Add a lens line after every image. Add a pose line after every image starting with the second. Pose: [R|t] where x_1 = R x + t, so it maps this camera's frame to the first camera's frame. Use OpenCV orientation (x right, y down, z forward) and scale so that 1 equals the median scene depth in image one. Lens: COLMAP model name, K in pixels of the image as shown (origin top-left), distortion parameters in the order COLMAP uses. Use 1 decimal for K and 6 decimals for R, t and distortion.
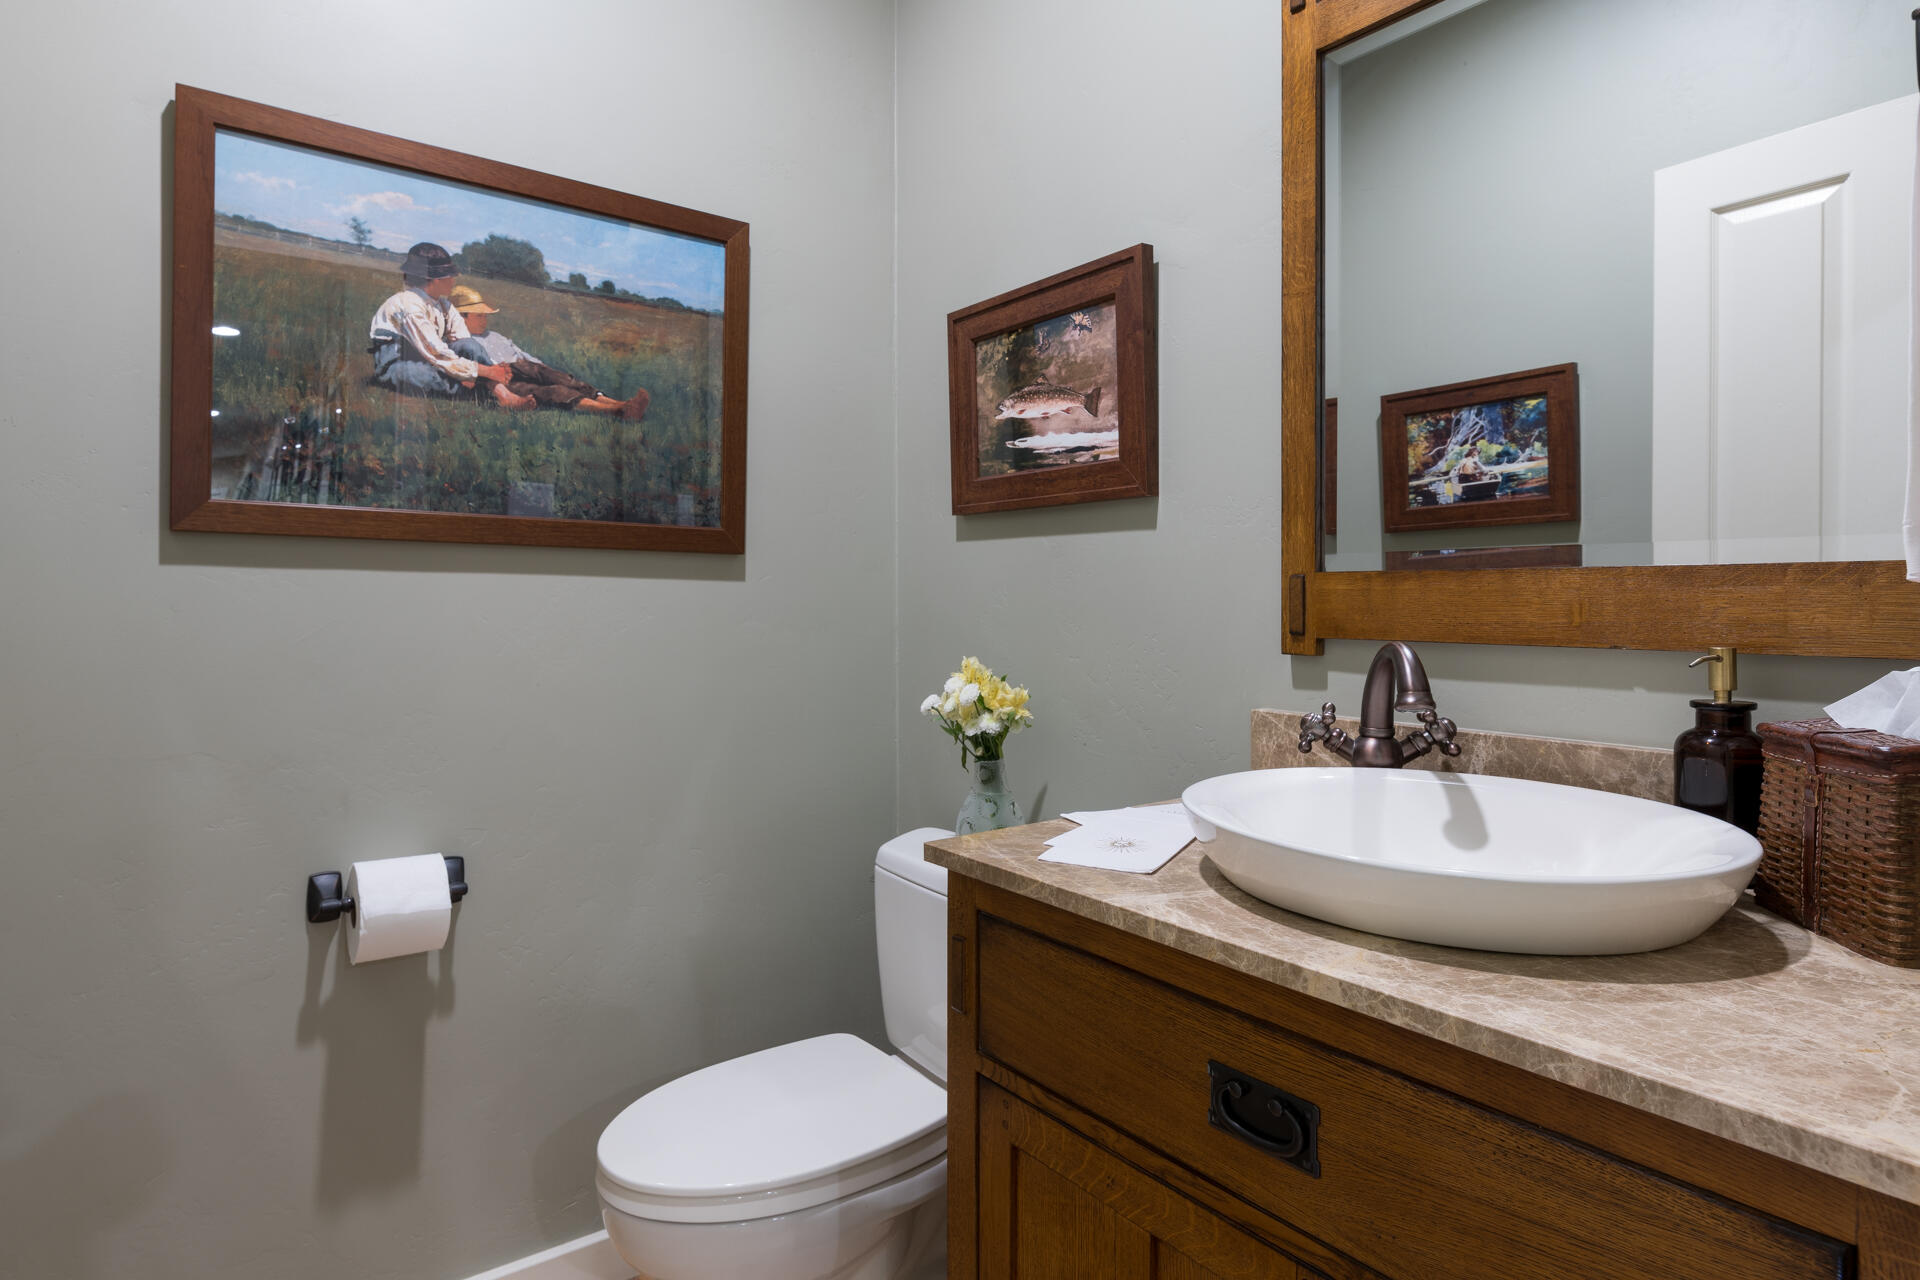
lens RADIAL K [[1033.9, 0, 960.5], [0, 1033.9, 626.2], [0, 0, 1]] dist [-0.003839, -0.001531]
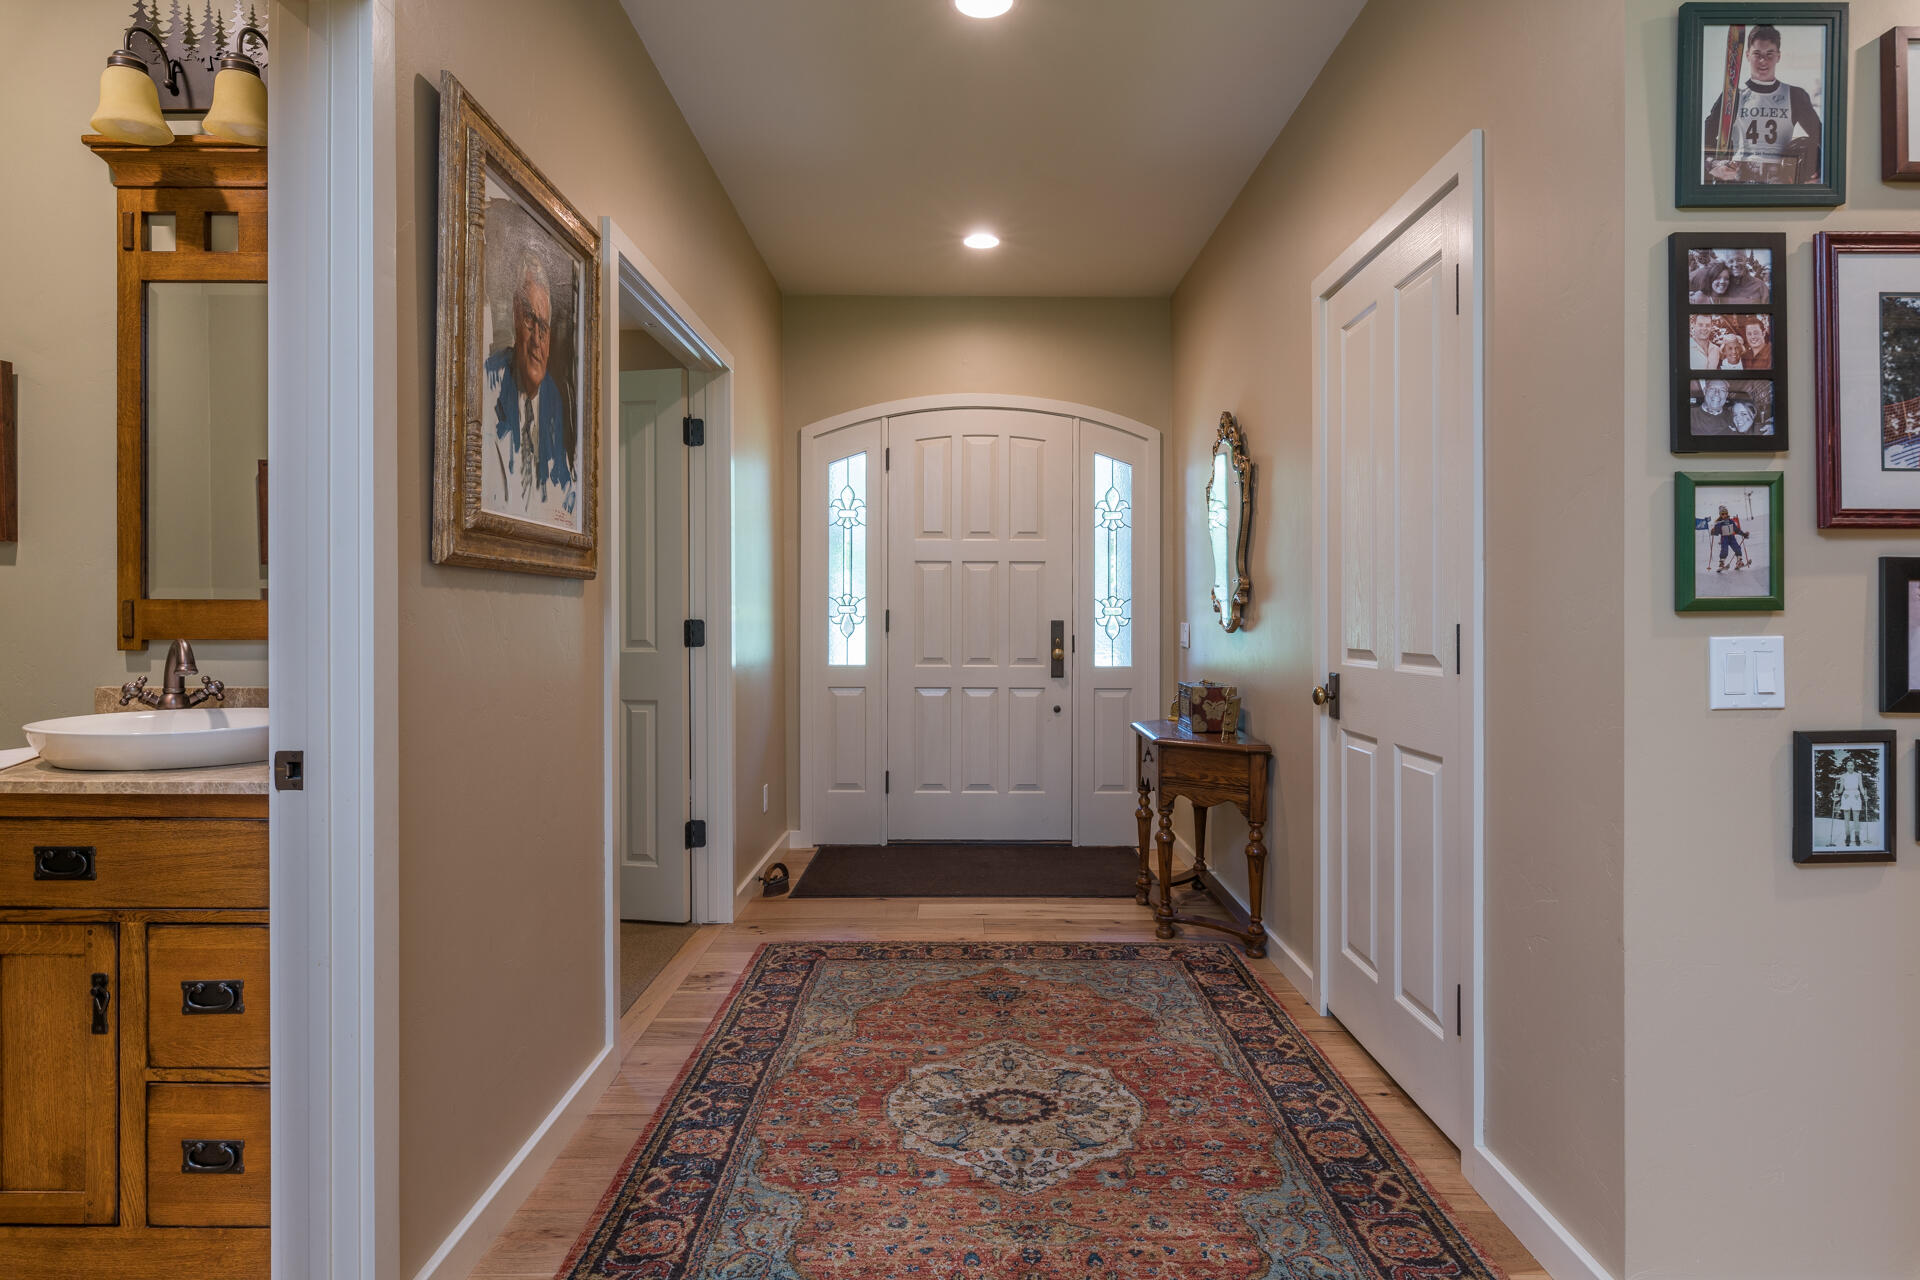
lens RADIAL K [[1033.9, 0, 966.9], [0, 1033.9, 620.2], [0, 0, 1]] dist [-0.003839, -0.001531]
pose [[0.617681, 0.001268, 0.786428, -0.147598], [0.016822, 0.999749, -0.014825, 0.030543], [-0.786249, 0.022387, 0.617504, -1.163391]]
